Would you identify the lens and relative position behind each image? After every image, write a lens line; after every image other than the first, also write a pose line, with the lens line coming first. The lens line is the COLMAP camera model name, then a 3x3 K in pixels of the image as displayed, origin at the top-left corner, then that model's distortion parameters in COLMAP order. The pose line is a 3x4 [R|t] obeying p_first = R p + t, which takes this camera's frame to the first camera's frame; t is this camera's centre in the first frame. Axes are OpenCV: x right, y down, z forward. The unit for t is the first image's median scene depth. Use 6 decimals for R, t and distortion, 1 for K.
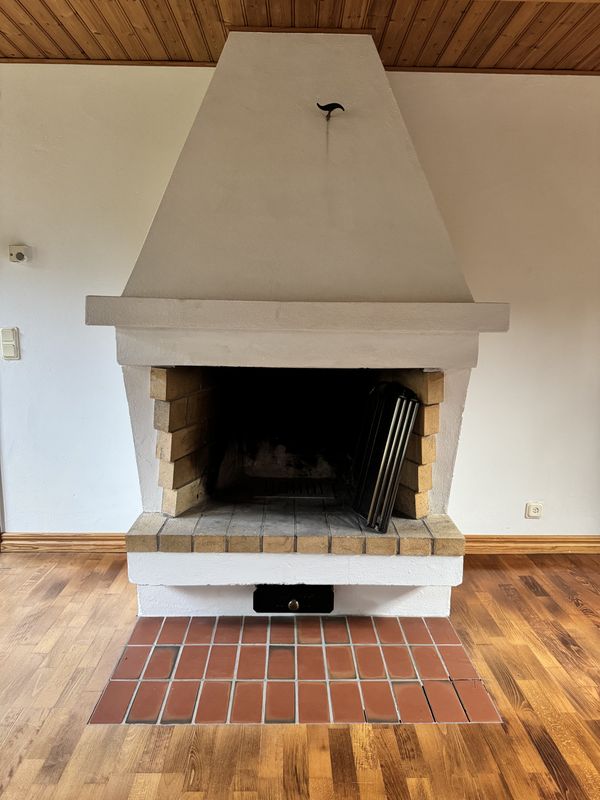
lens RADIAL K [[549.7, 0, 300.0], [0, 549.7, 400.0], [0, 0, 1]] dist [0.131891, -0.175512]
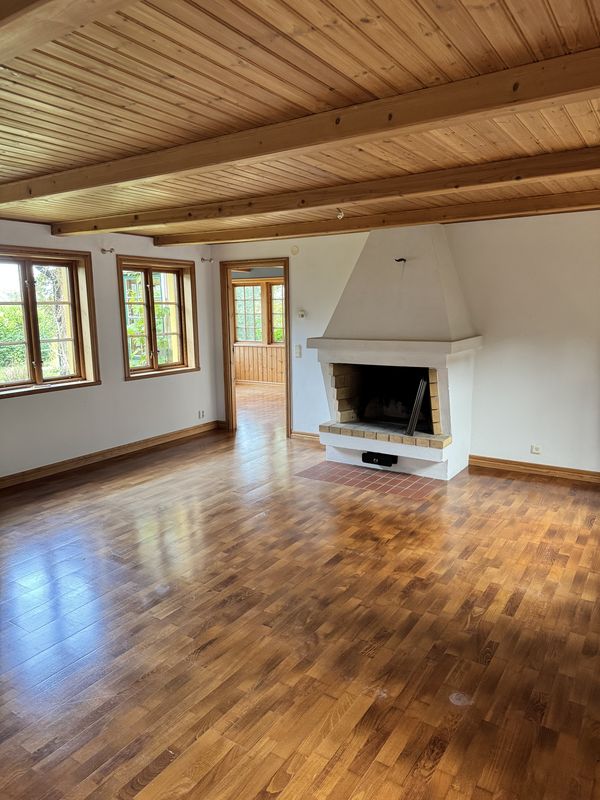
lens RADIAL K [[549.7, 0, 300.0], [0, 549.7, 400.0], [0, 0, 1]] dist [0.131891, -0.175512]
pose [[0.822115, 0.072268, -0.564716, 1.075305], [-0.061357, 0.997380, 0.038314, 0.024221], [0.566006, 0.003151, 0.824395, -1.210944]]
